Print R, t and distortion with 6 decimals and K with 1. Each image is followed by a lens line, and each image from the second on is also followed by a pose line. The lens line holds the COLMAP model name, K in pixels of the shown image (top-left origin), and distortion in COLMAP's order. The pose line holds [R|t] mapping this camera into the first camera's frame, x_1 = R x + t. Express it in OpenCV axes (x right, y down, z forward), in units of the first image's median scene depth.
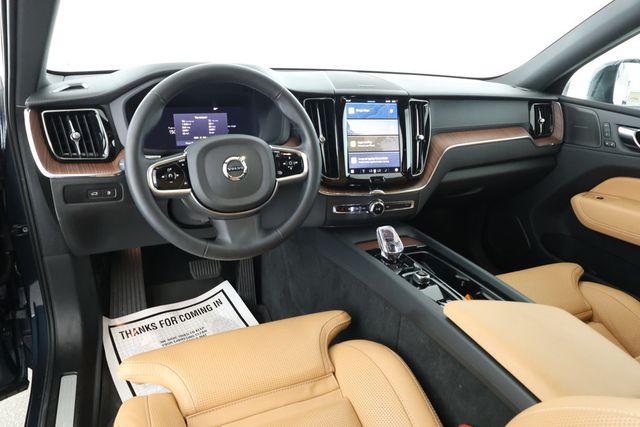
lens RADIAL K [[471.5, 0, 320.0], [0, 471.5, 213.5], [0, 0, 1]] dist [0.078687, 0.000624]
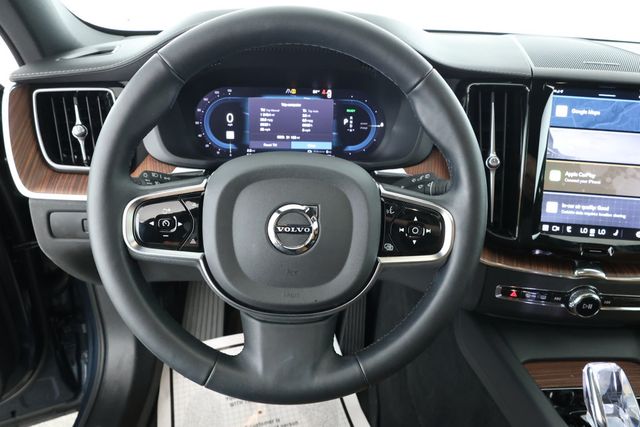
lens RADIAL K [[460.1, 0, 320.0], [0, 460.1, 213.5], [0, 0, 1]] dist [-0.010828, 0.000498]
pose [[0.940078, 0.140754, -0.310552, -0.010117], [-0.119672, 0.989079, 0.086026, -0.118200], [0.319269, -0.043707, 0.946656, 0.439376]]
